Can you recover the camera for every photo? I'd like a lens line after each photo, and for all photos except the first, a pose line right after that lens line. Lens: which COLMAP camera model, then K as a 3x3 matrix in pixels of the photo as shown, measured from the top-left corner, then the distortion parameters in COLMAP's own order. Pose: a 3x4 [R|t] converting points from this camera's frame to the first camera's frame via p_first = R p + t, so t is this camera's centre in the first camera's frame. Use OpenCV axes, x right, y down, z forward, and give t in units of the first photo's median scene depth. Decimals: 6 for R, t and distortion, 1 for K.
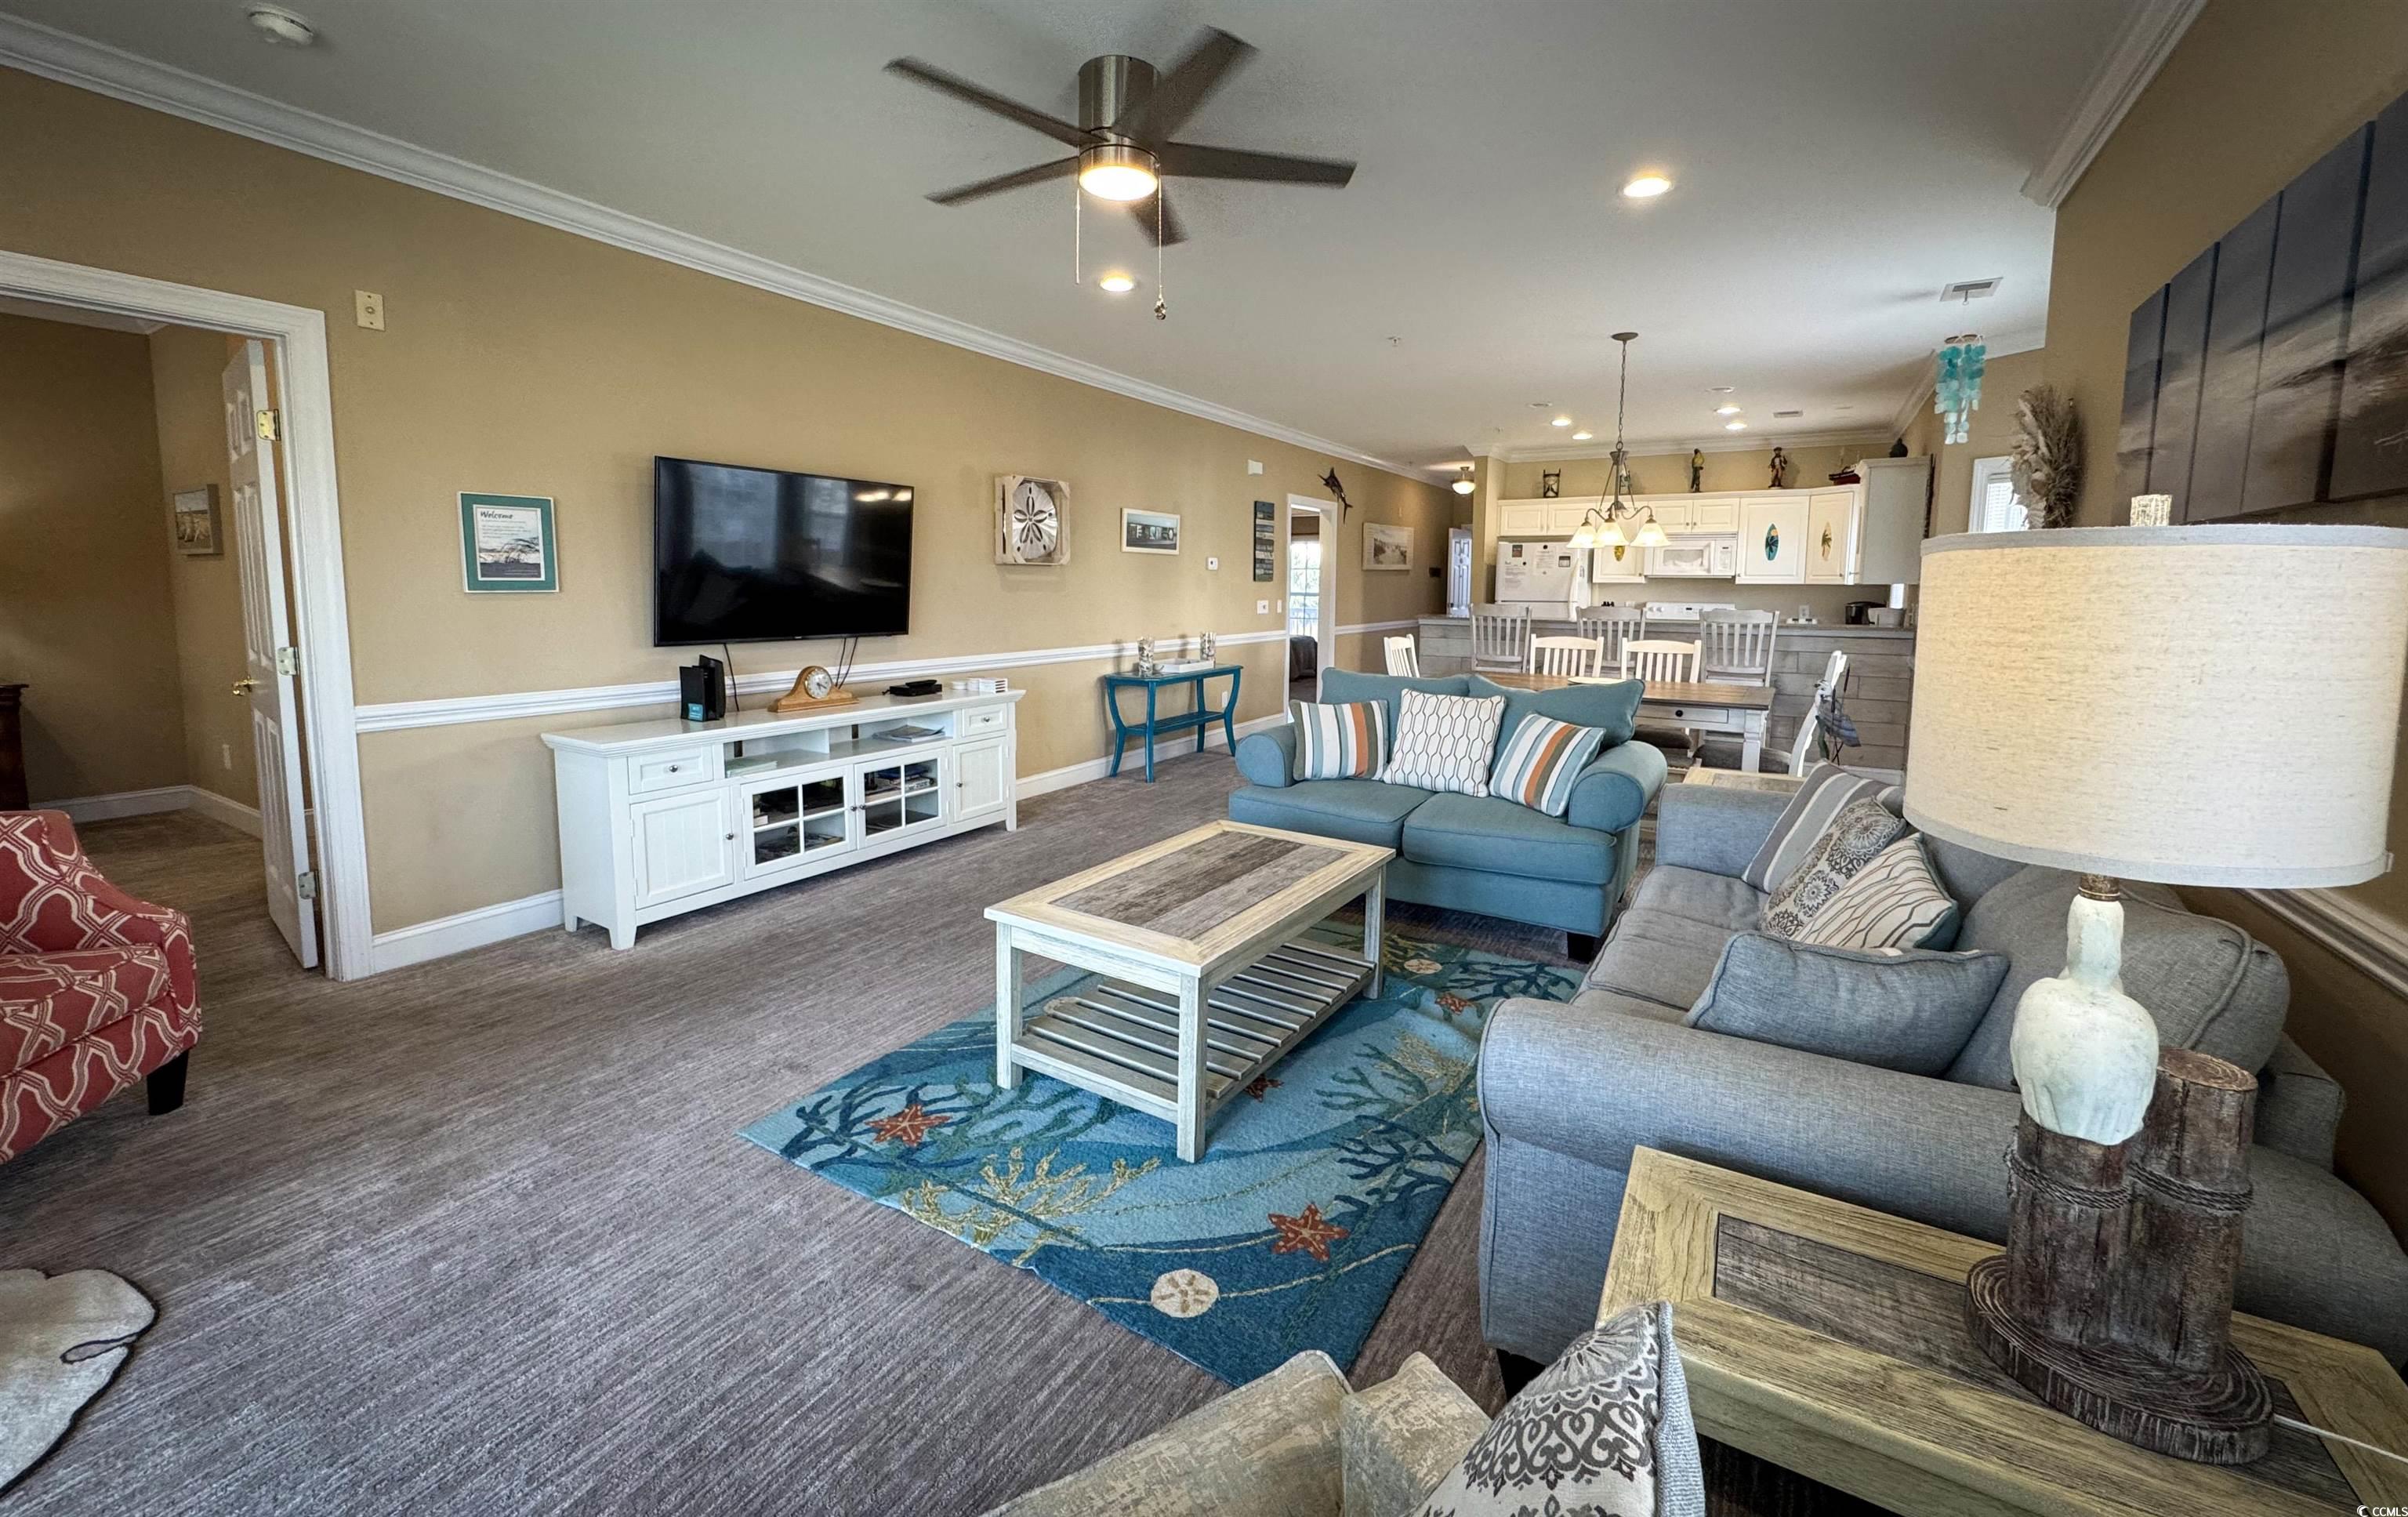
lens RADIAL K [[954.3, 0, 1202.4], [0, 954.3, 678.7], [0, 0, 1]] dist [0.000526, -0.000003]
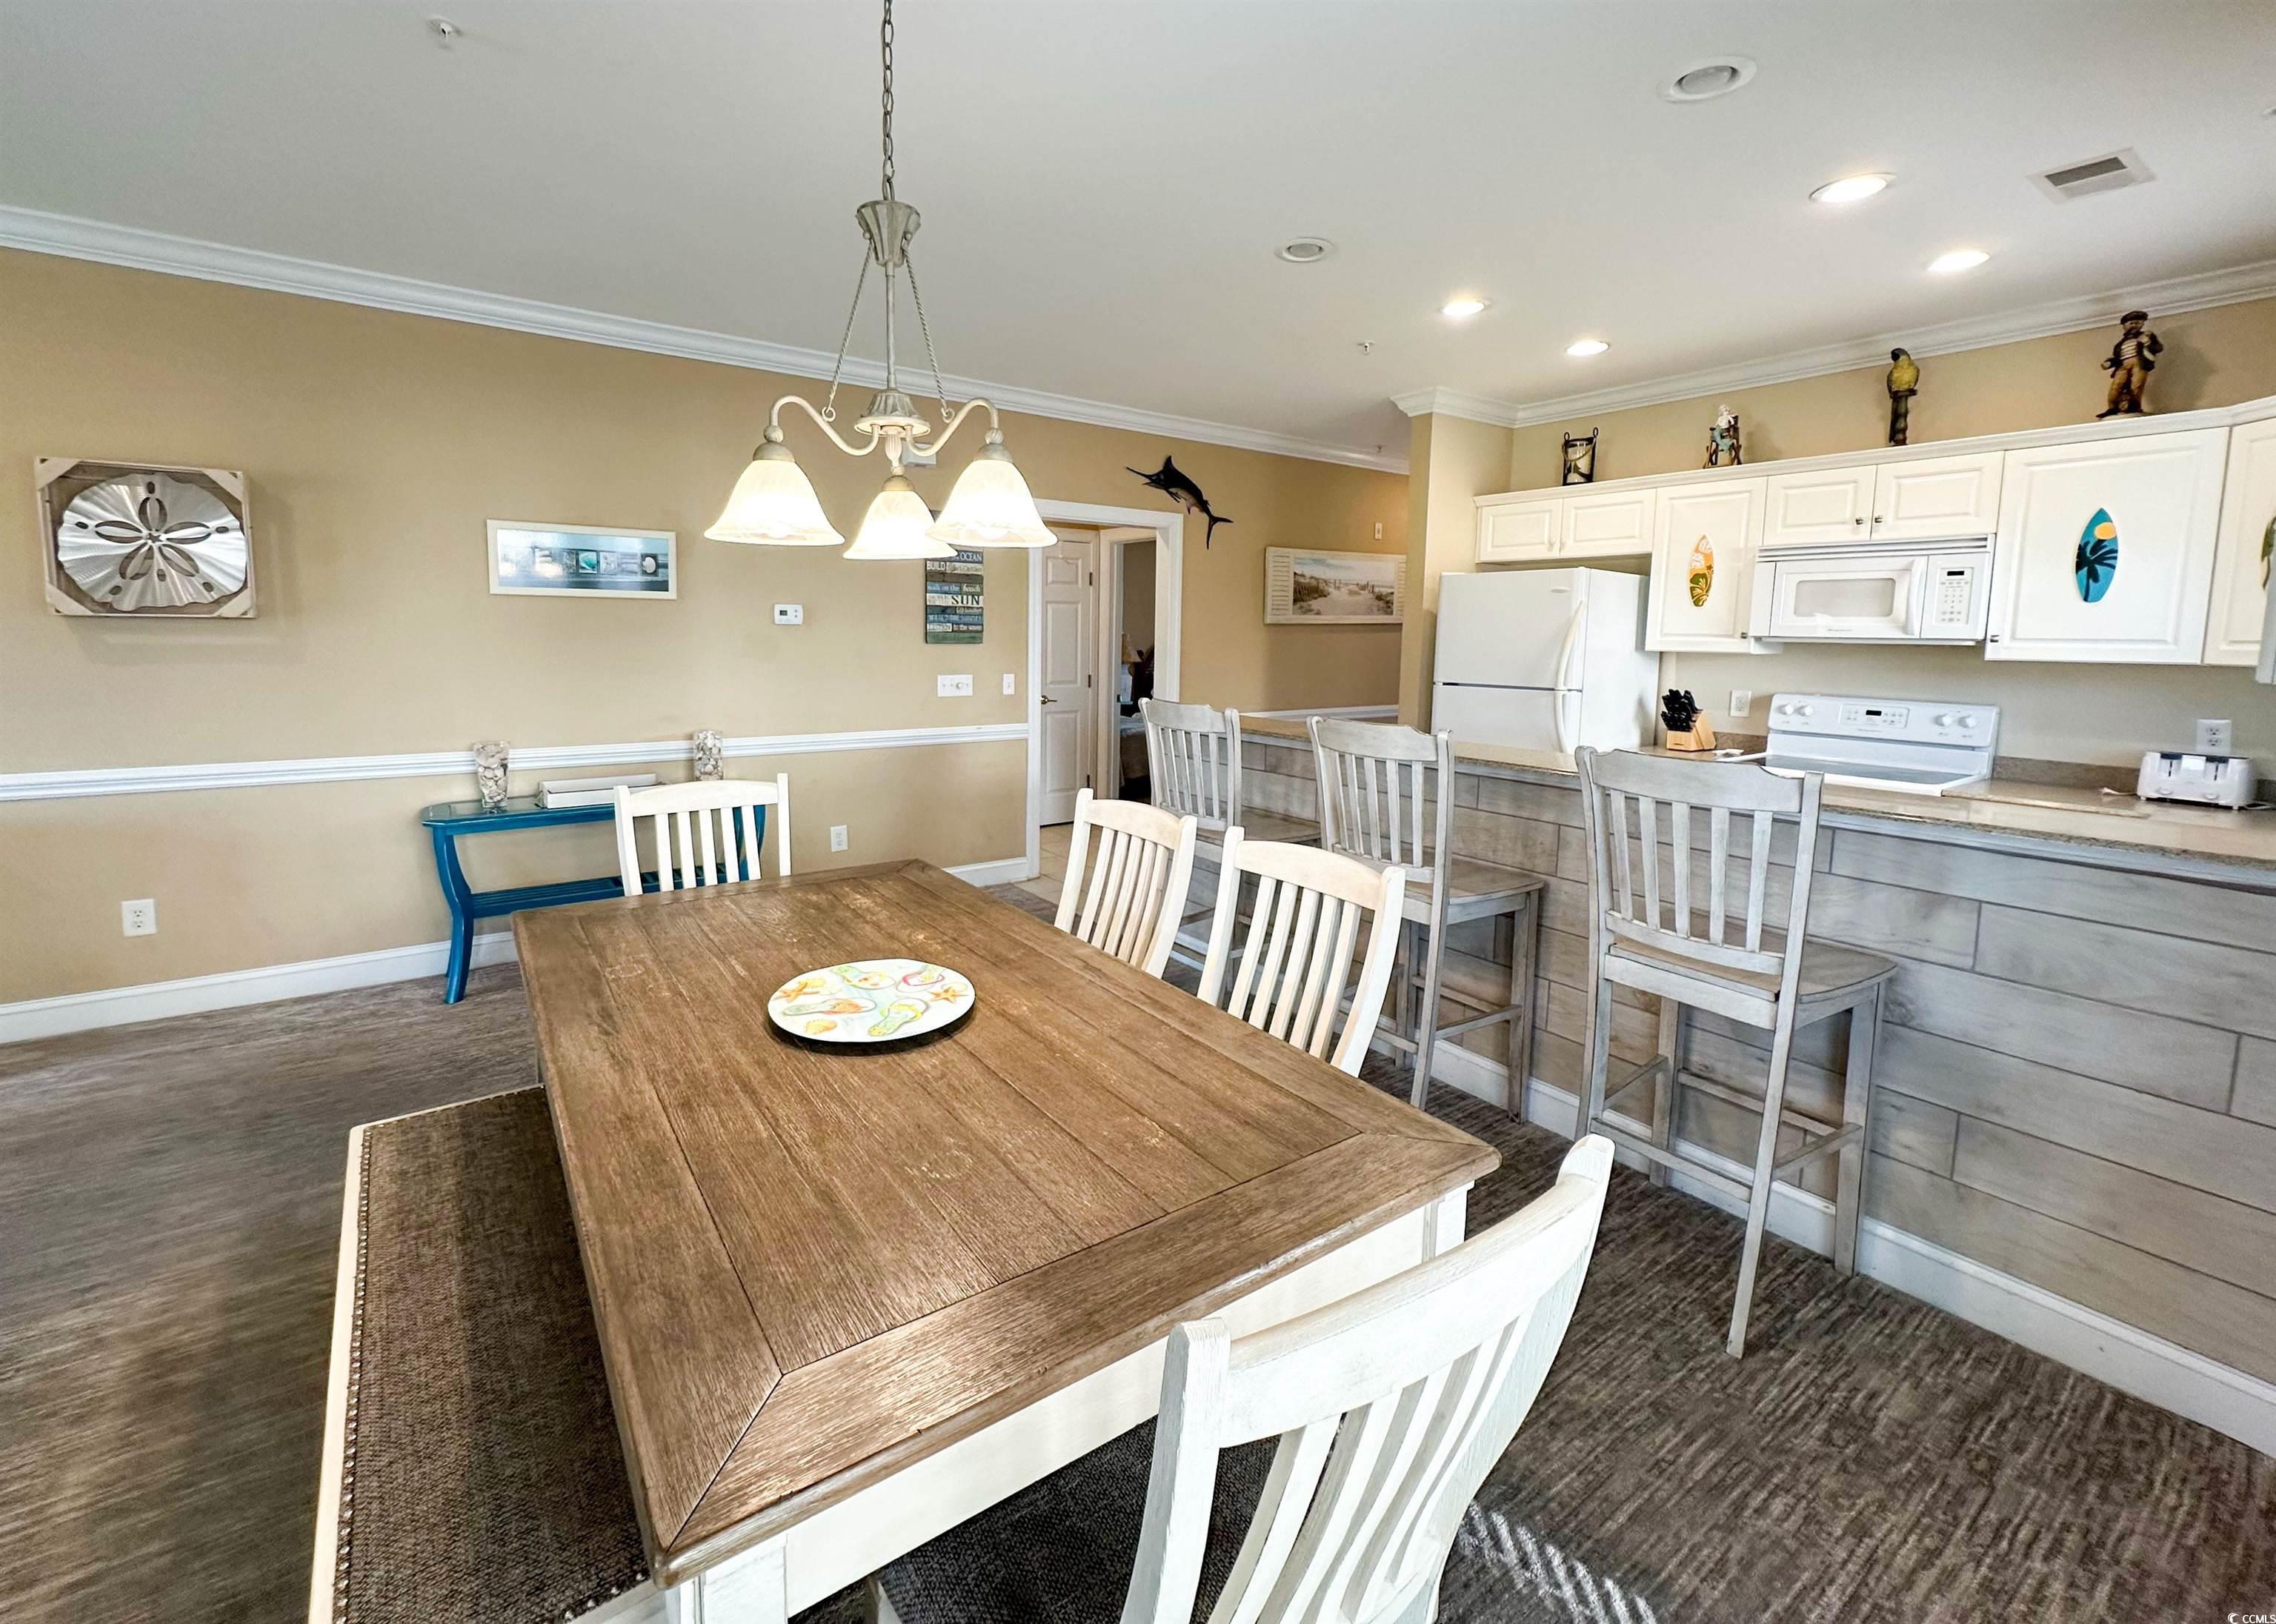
lens RADIAL K [[947.4, 0, 1074.1], [0, 947.4, 727.1], [0, 0, 1]] dist [-0.003699, -0.000525]
pose [[0.909612, 0.045279, -0.412983, 0.497616], [-0.046373, 0.998897, 0.007379, -0.074004], [0.412862, 0.012439, 0.910709, 0.626490]]
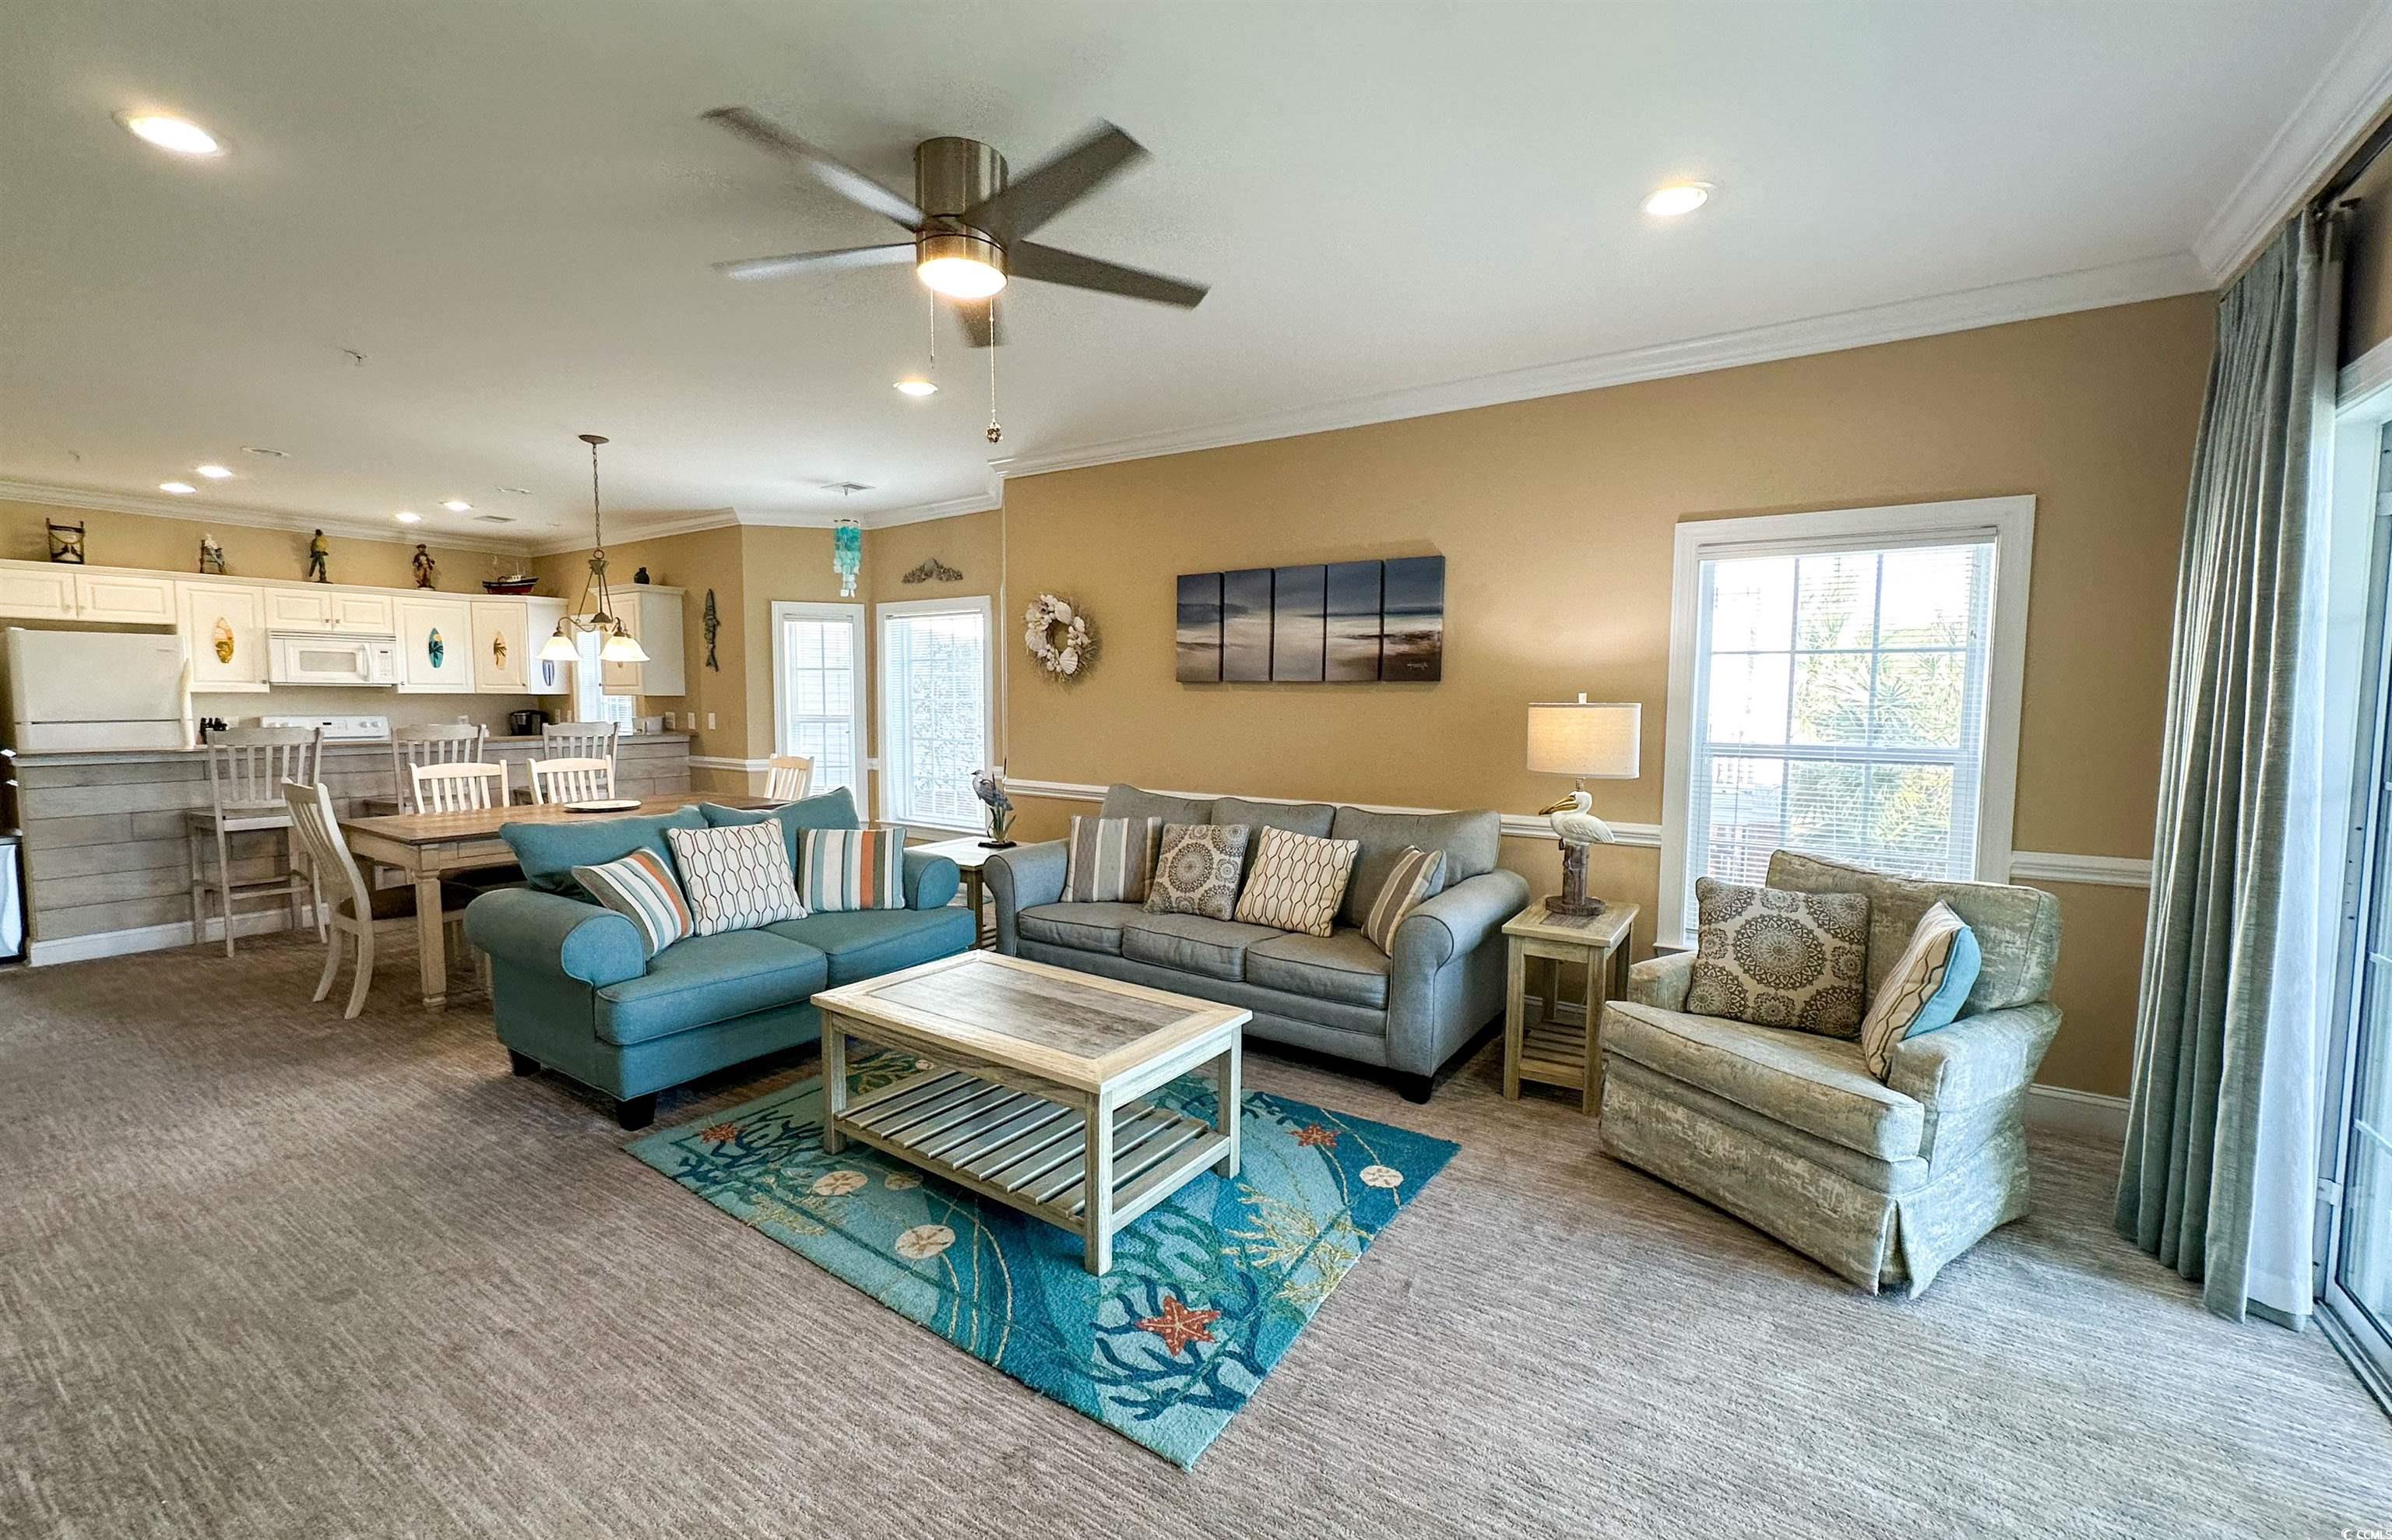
lens RADIAL K [[967.9, 0, 1196.0], [0, 967.9, 770.0], [0, 0, 1]] dist [-0.001154, 0.000651]
pose [[0.038716, -0.085332, 0.995600, -0.412082], [0.092912, 0.992338, 0.081440, -0.044655], [-0.994921, 0.089350, 0.046347, 0.312967]]
